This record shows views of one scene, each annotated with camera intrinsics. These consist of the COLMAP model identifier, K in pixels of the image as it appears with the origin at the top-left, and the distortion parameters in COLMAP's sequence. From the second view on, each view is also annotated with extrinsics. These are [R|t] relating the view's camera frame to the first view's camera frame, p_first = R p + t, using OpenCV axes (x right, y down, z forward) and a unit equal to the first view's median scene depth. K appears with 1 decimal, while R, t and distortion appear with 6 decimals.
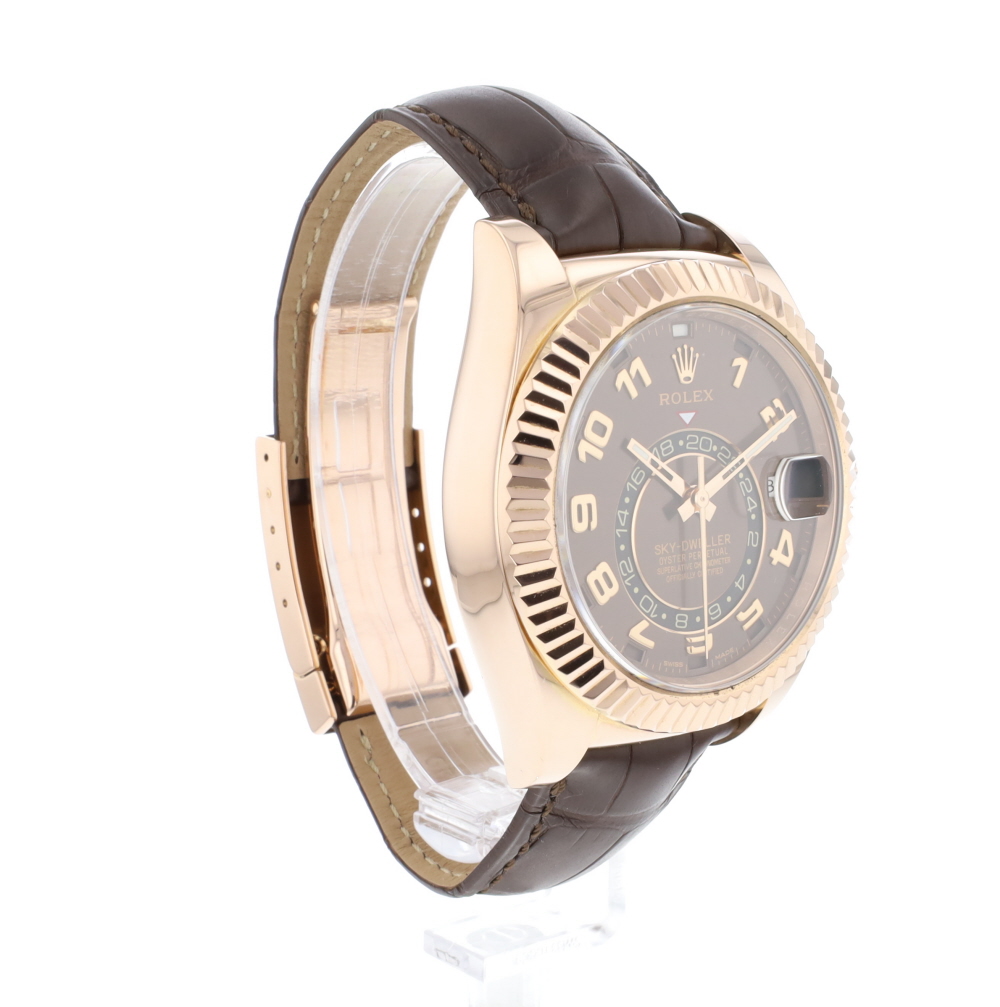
lens RADIAL K [[2003.3, 0, 500.4], [0, 2003.3, 503.1], [0, 0, 1]] dist [-0.031401, 0.000000]
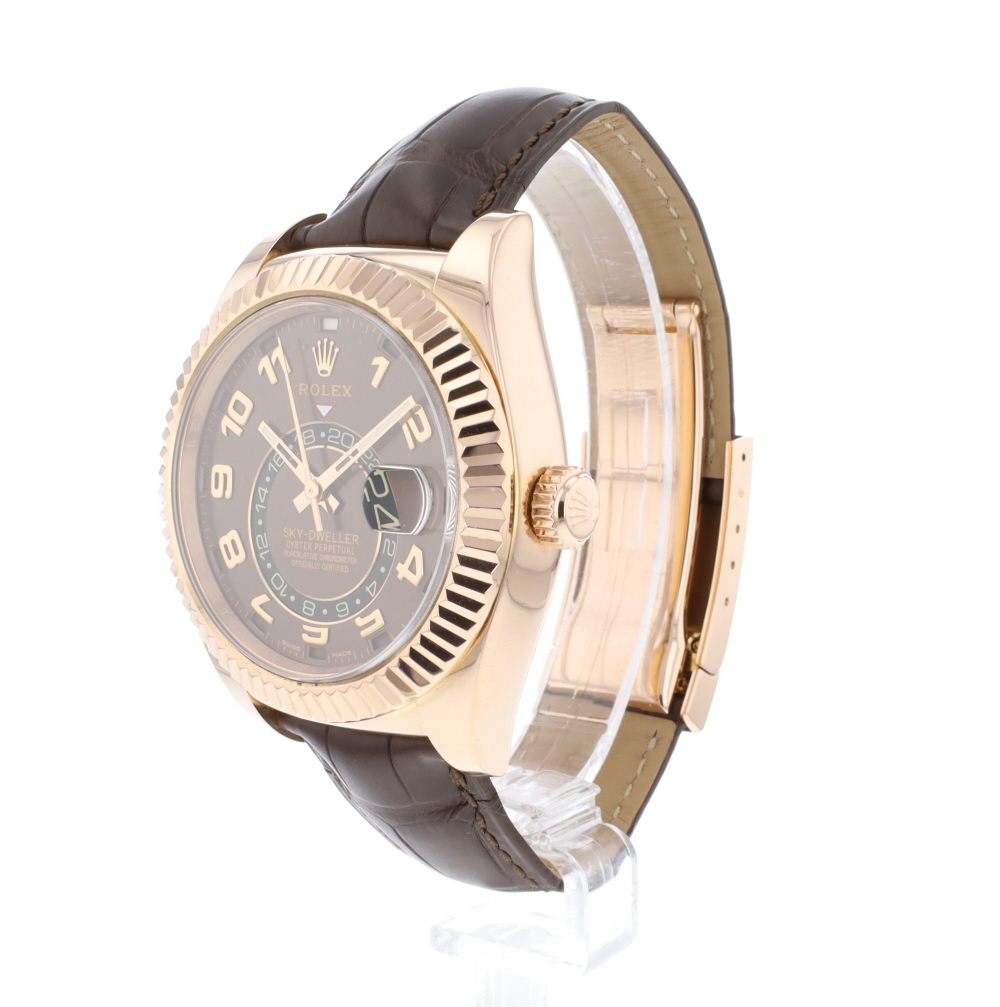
lens RADIAL K [[2003.3, 0, 500.2], [0, 2003.3, 501.6], [0, 0, 1]] dist [-0.031401, 0.000000]
pose [[0.262047, 0.126659, -0.956707, 1.095696], [-0.144346, 0.985342, 0.090913, -0.102456], [0.954199, 0.114274, 0.276489, 0.812512]]
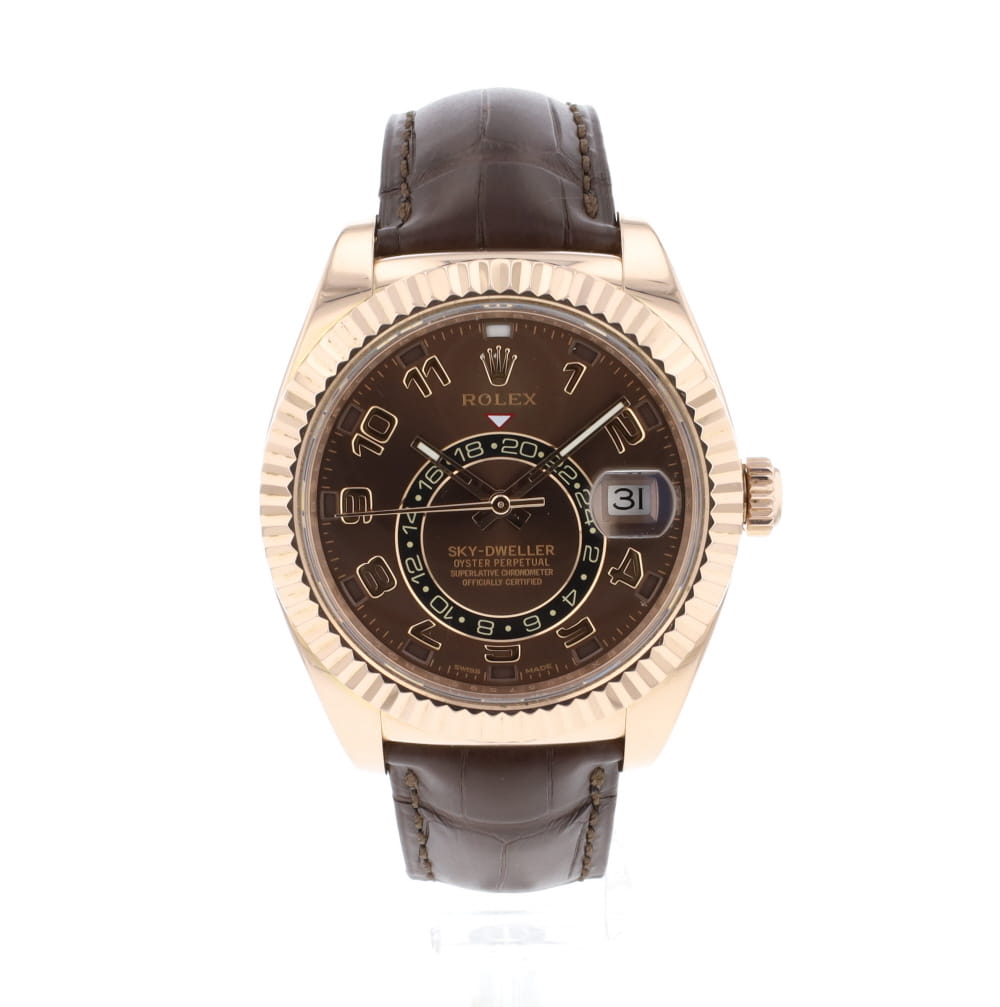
lens RADIAL K [[2003.3, 0, 500.0], [0, 2003.3, 505.9], [0, 0, 1]] dist [-0.031401, 0.000000]
pose [[0.789494, 0.087567, -0.607480, 0.692245], [-0.087811, 0.995703, 0.029408, -0.030038], [0.607445, 0.030126, 0.793791, 0.227502]]
